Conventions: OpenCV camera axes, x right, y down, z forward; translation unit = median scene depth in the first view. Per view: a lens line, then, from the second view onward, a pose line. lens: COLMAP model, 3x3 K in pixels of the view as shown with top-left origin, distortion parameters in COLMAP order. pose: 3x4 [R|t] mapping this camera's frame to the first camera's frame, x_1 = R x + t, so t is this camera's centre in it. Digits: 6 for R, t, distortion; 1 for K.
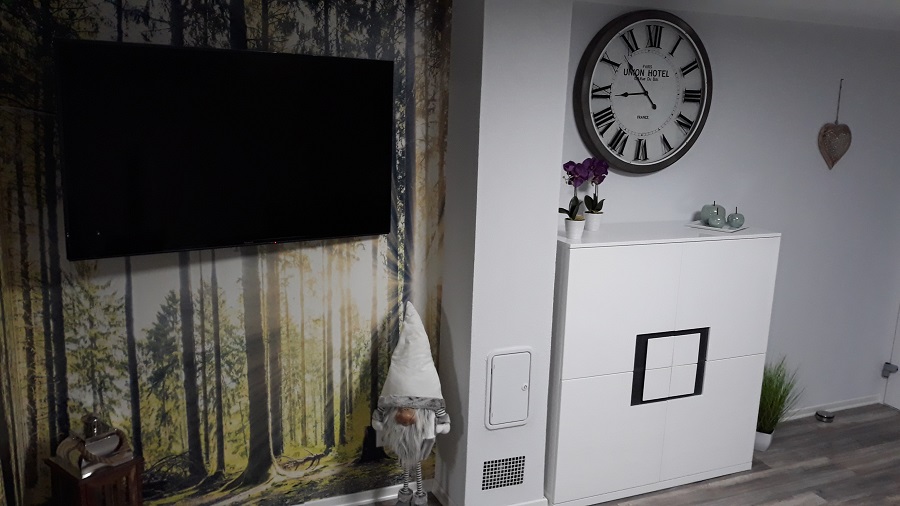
lens RADIAL K [[751.4, 0, 452.9], [0, 751.4, 255.3], [0, 0, 1]] dist [0.062591, -0.014226]
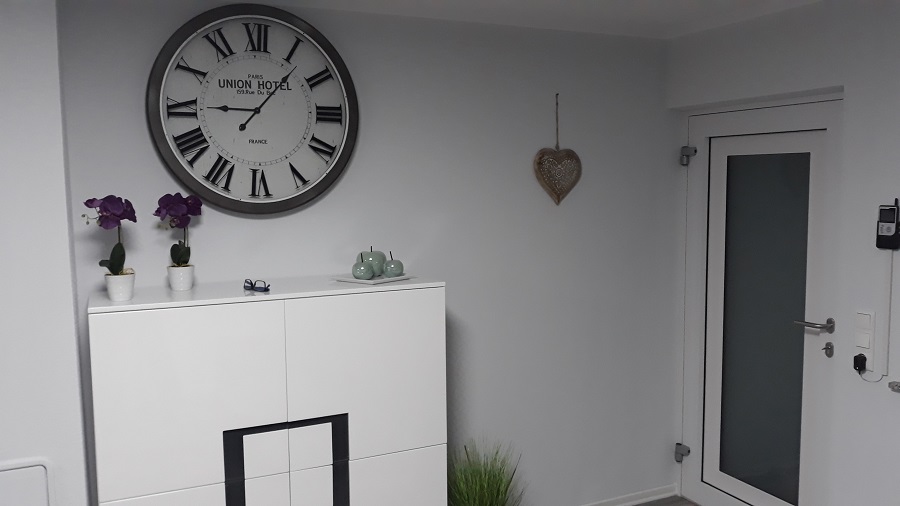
lens RADIAL K [[751.4, 0, 446.6], [0, 751.4, 252.8], [0, 0, 1]] dist [0.062591, -0.014226]
pose [[0.999120, -0.041393, -0.006791, 0.449088], [0.040489, 0.993992, -0.101685, 0.017045], [0.010960, 0.101321, 0.994793, 0.247579]]
